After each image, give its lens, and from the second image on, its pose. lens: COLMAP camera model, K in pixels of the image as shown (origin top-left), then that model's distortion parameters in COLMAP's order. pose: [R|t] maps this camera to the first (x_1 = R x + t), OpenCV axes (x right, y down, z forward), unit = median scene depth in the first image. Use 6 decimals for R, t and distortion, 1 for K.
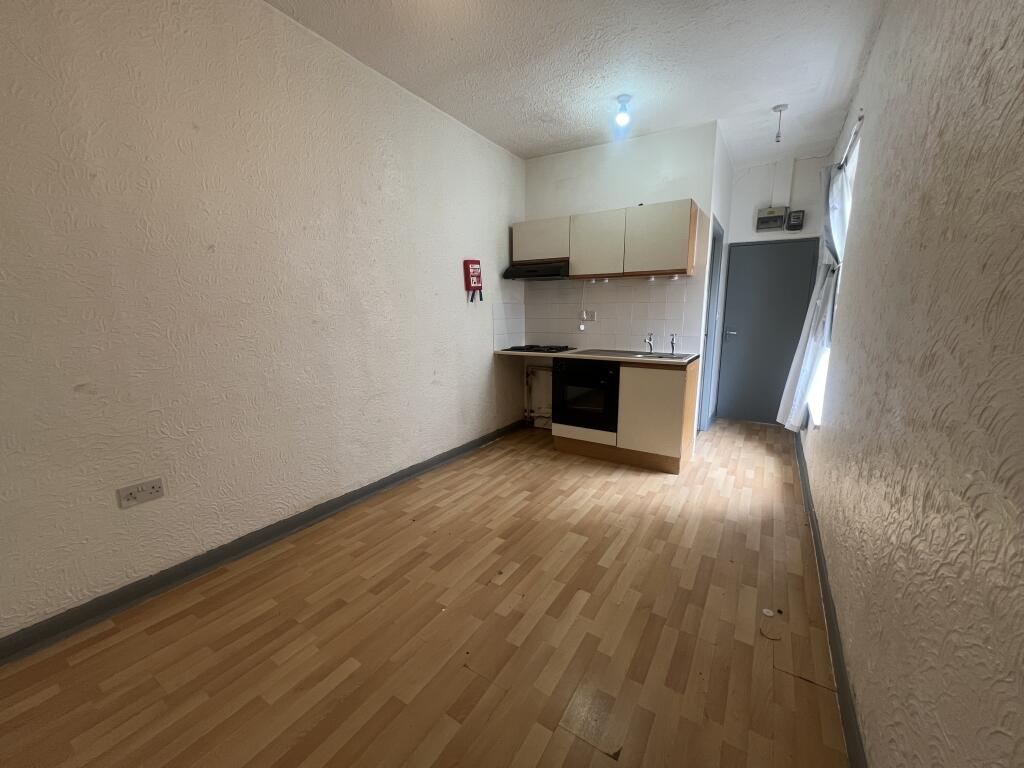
lens RADIAL K [[410.3, 0, 512.9], [0, 410.3, 383.5], [0, 0, 1]] dist [0.002579, 0.000354]
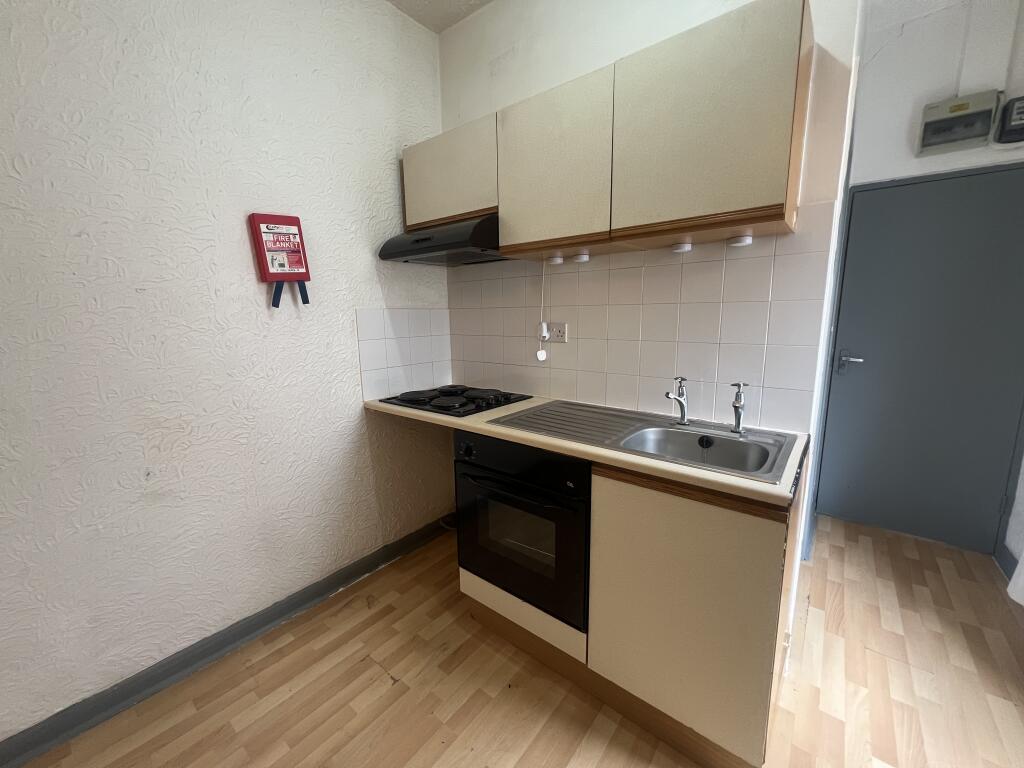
lens RADIAL K [[410.3, 0, 512.1], [0, 410.3, 383.8], [0, 0, 1]] dist [0.002579, 0.000354]
pose [[0.993803, 0.009688, -0.110737, 0.192791], [-0.010219, 0.999939, -0.004228, -0.102203], [0.110689, 0.005334, 0.993841, 0.517131]]
